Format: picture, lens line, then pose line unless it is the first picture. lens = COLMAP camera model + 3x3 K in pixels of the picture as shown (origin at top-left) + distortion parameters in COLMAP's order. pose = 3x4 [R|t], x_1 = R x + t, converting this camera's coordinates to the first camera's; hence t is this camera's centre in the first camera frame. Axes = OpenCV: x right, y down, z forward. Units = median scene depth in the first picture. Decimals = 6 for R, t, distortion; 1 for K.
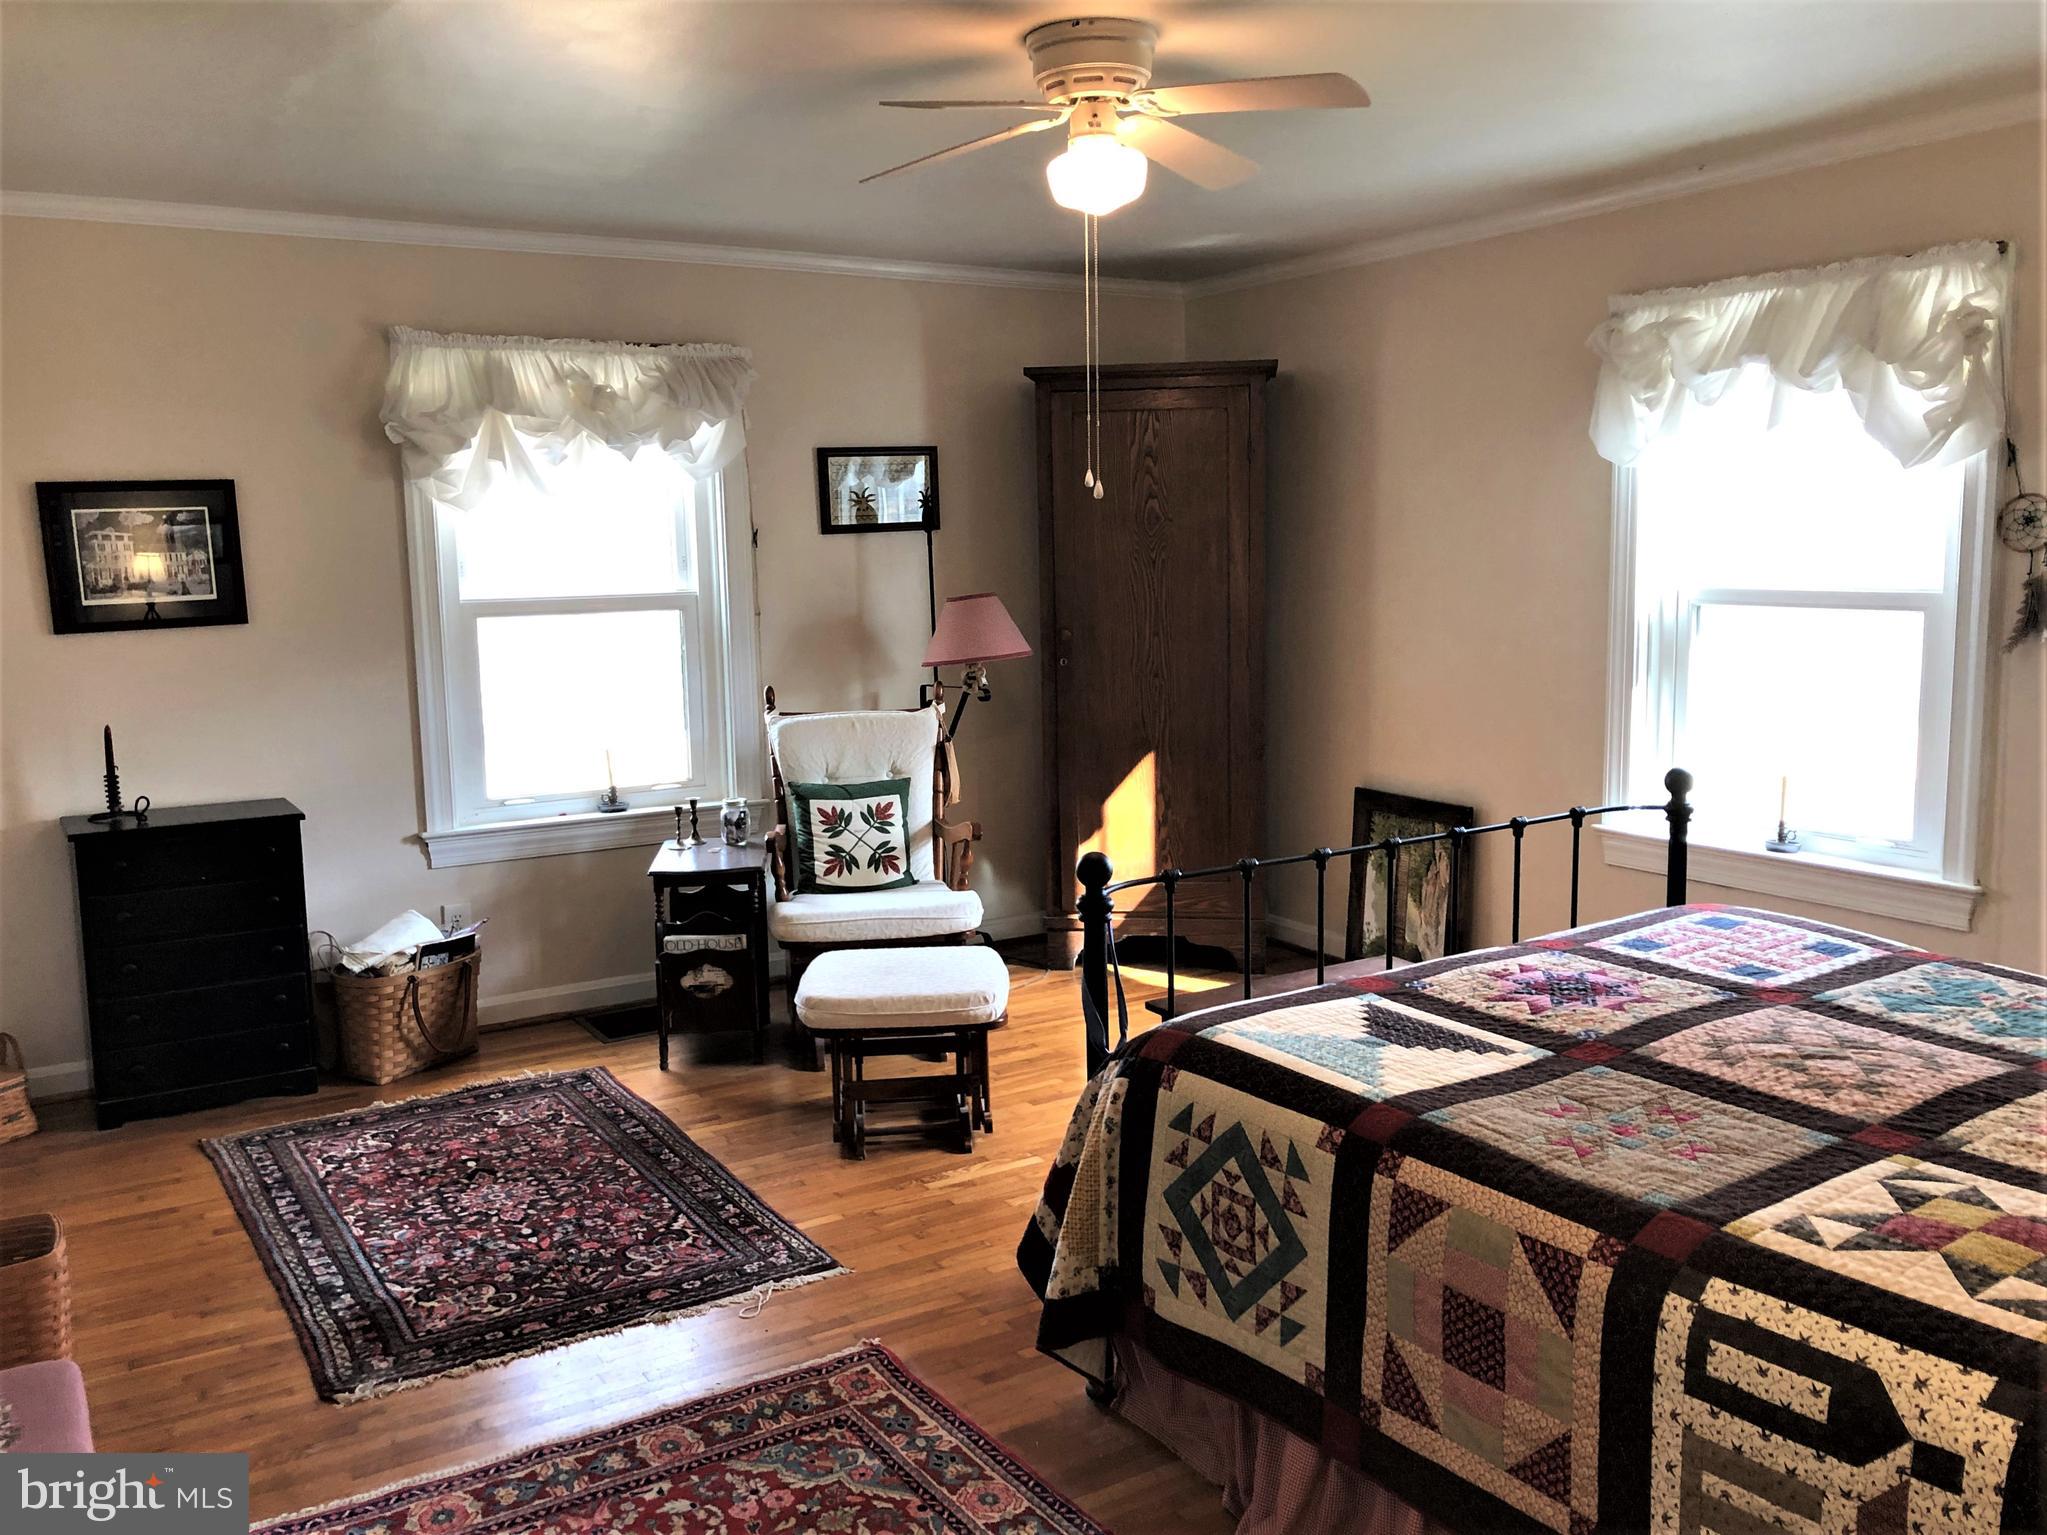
lens RADIAL K [[1733.1, 0, 1029.4], [0, 1733.1, 796.1], [0, 0, 1]] dist [0.003078, 0.000831]
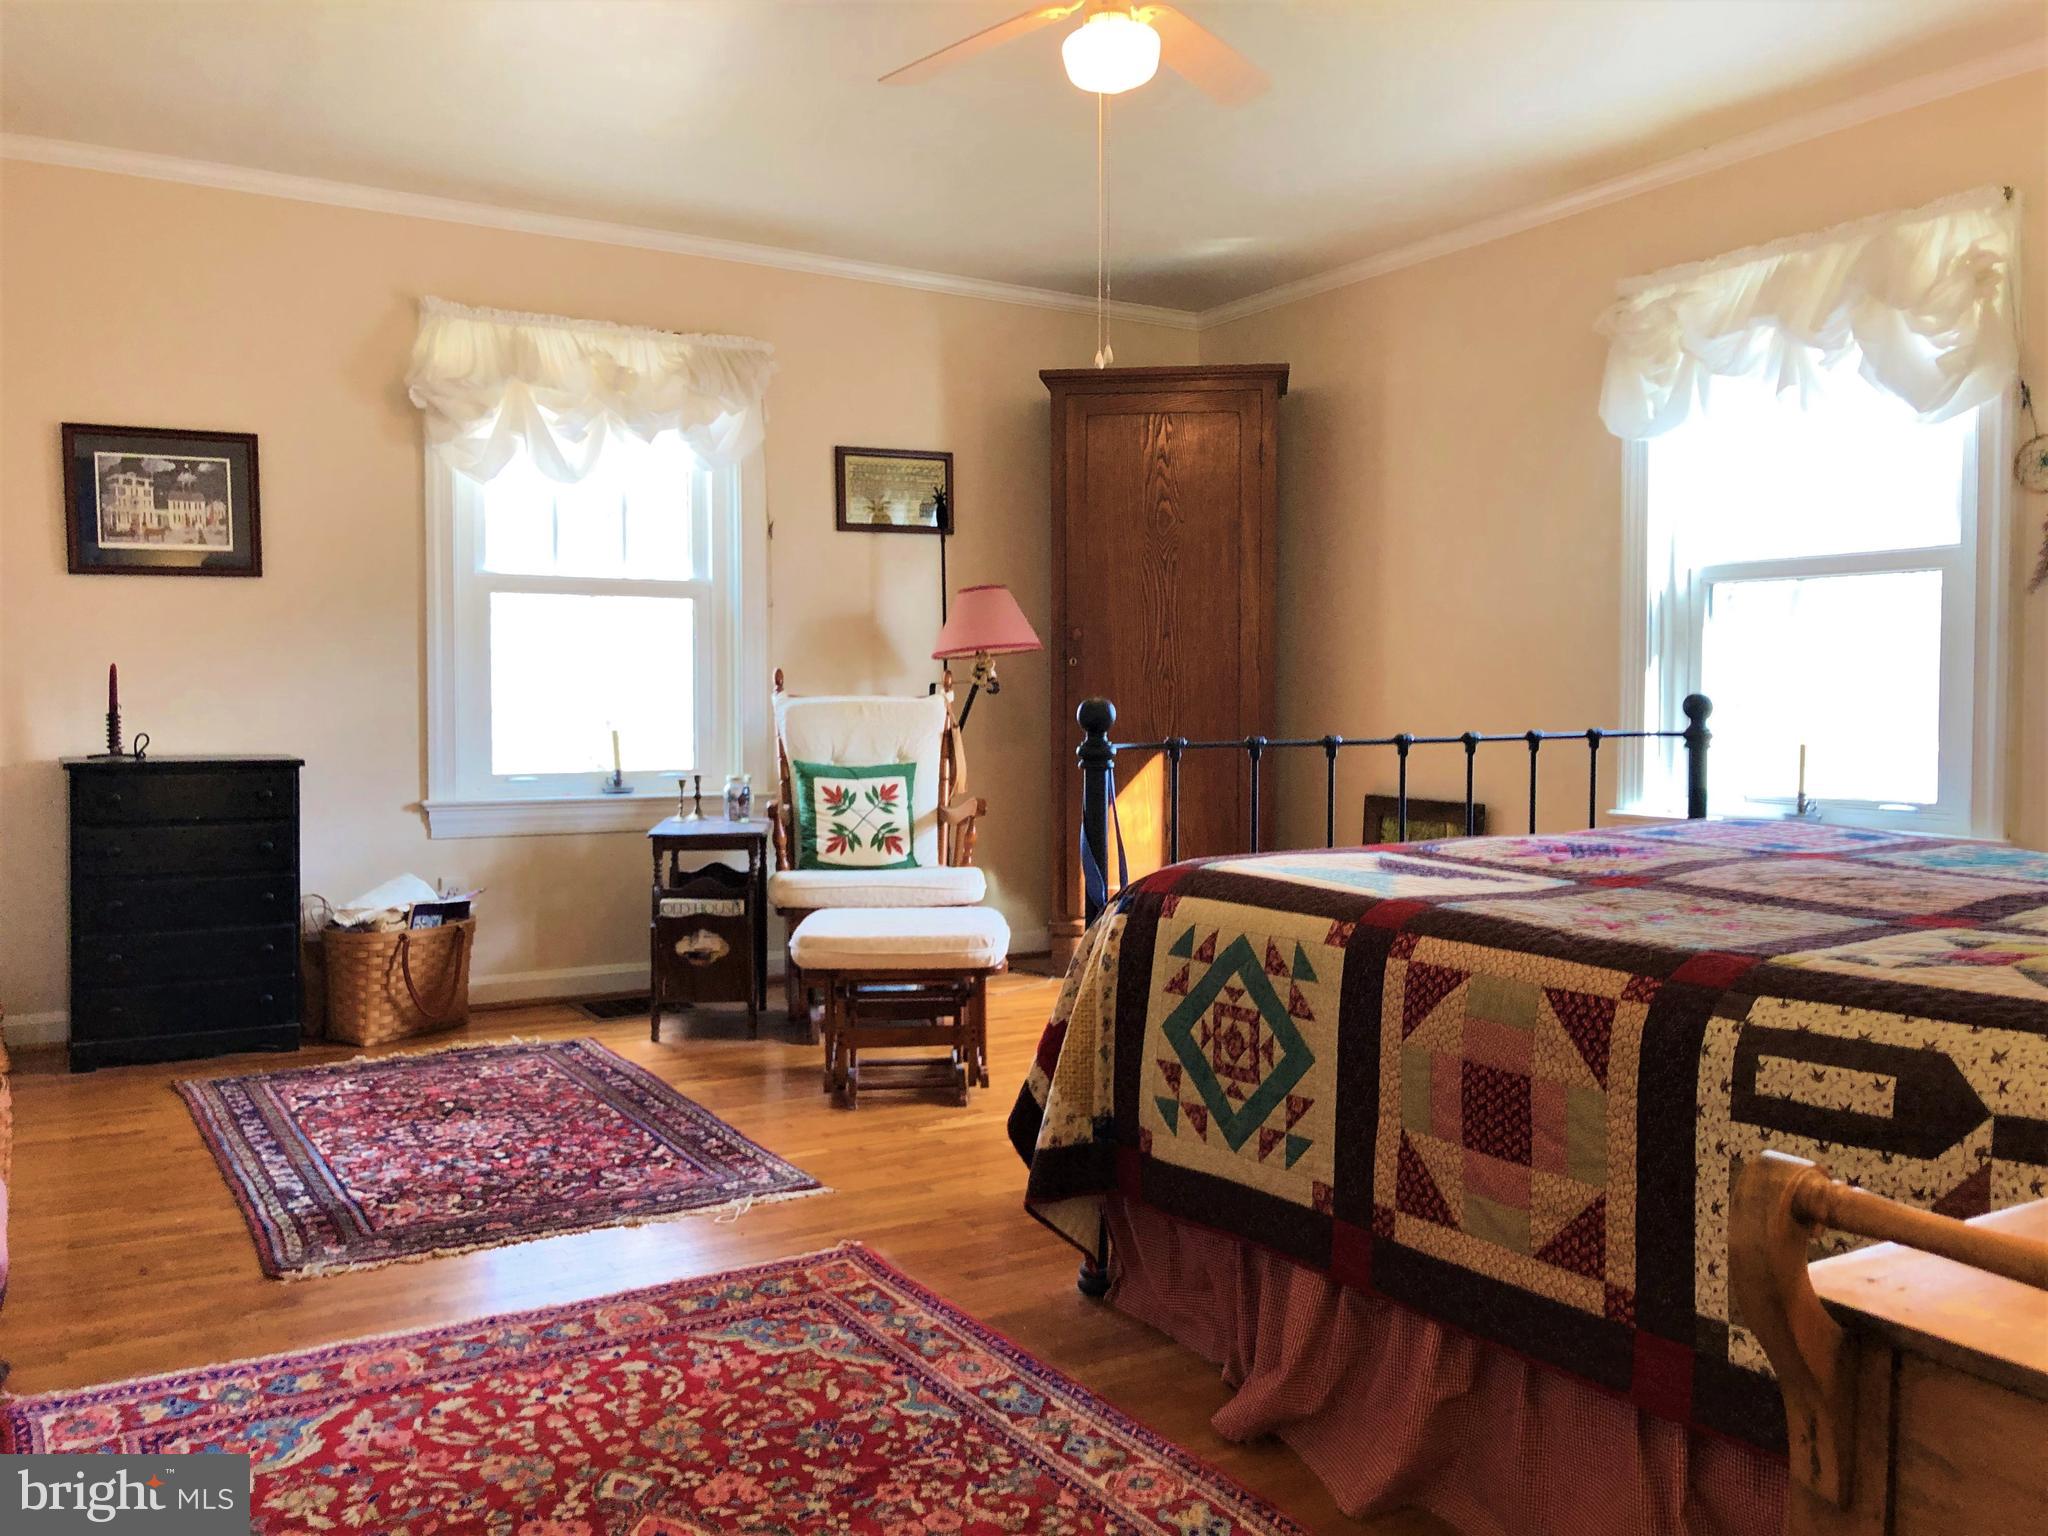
lens RADIAL K [[1696.4, 0, 1024.0], [0, 1696.4, 768.0], [0, 0, 1]] dist [0.010305, -0.019879]
pose [[0.999705, 0.020583, -0.012890, 0.008411], [-0.021826, 0.994219, -0.105130, 0.142104], [0.010652, 0.105380, 0.994375, 0.050725]]
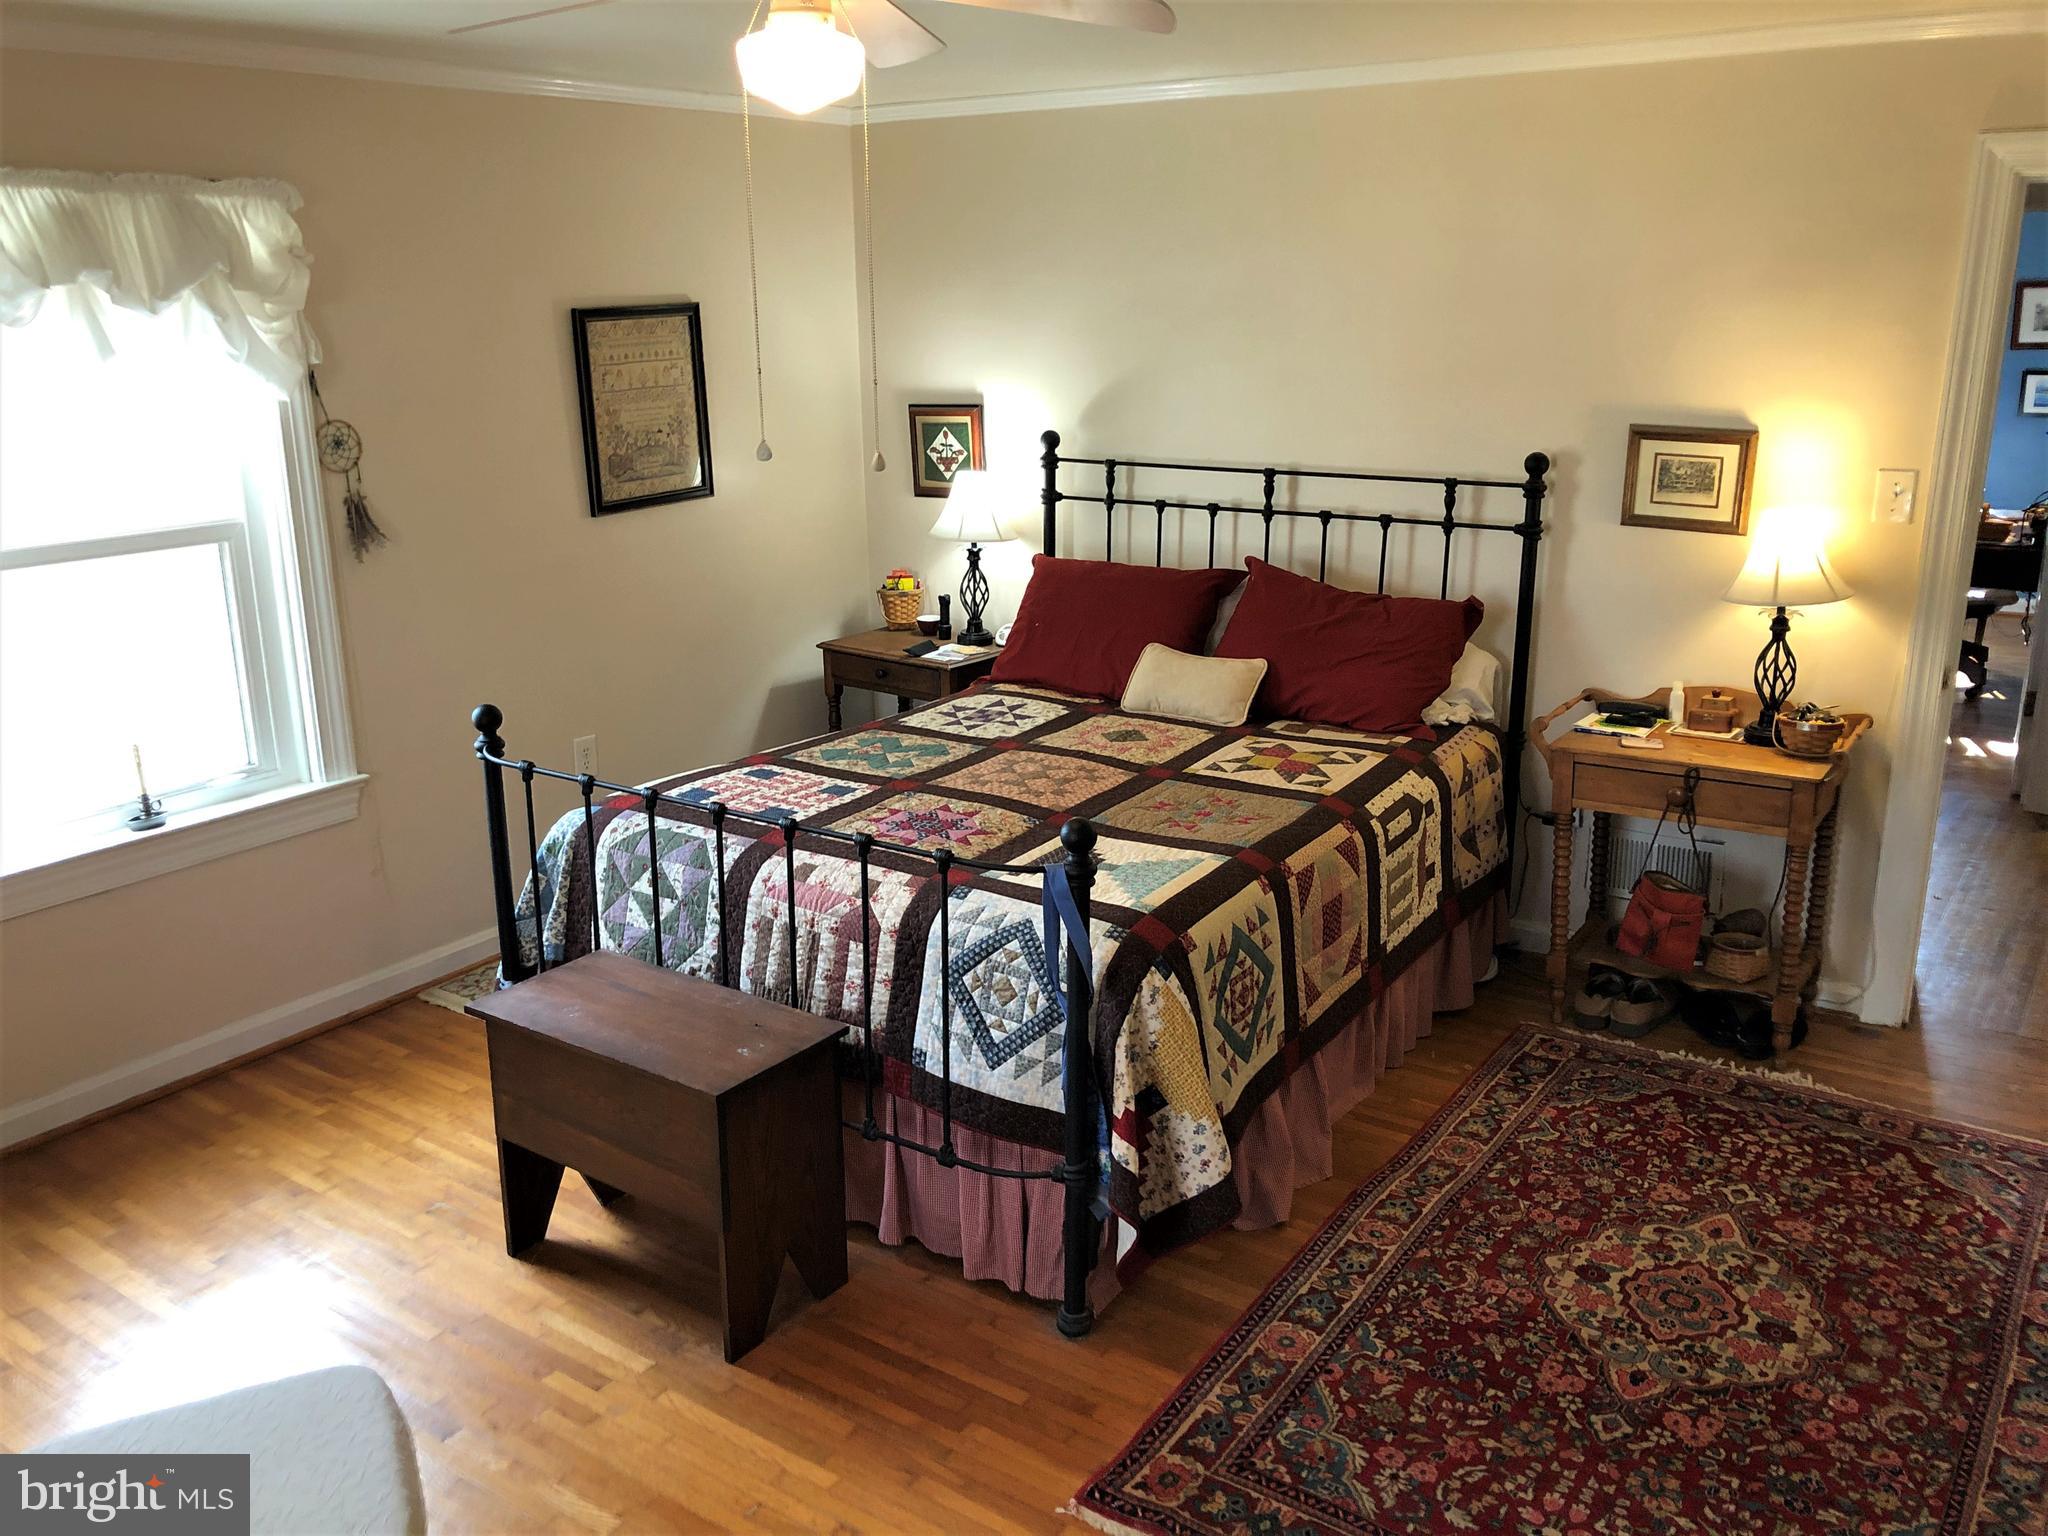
lens RADIAL K [[1696.4, 0, 1024.0], [0, 1696.4, 768.0], [0, 0, 1]] dist [0.010305, -0.019879]
pose [[-0.398863, -0.221895, 0.889759, -0.670719], [0.165276, 0.936997, 0.307766, -0.246361], [-0.901993, 0.269812, -0.337060, 1.115667]]
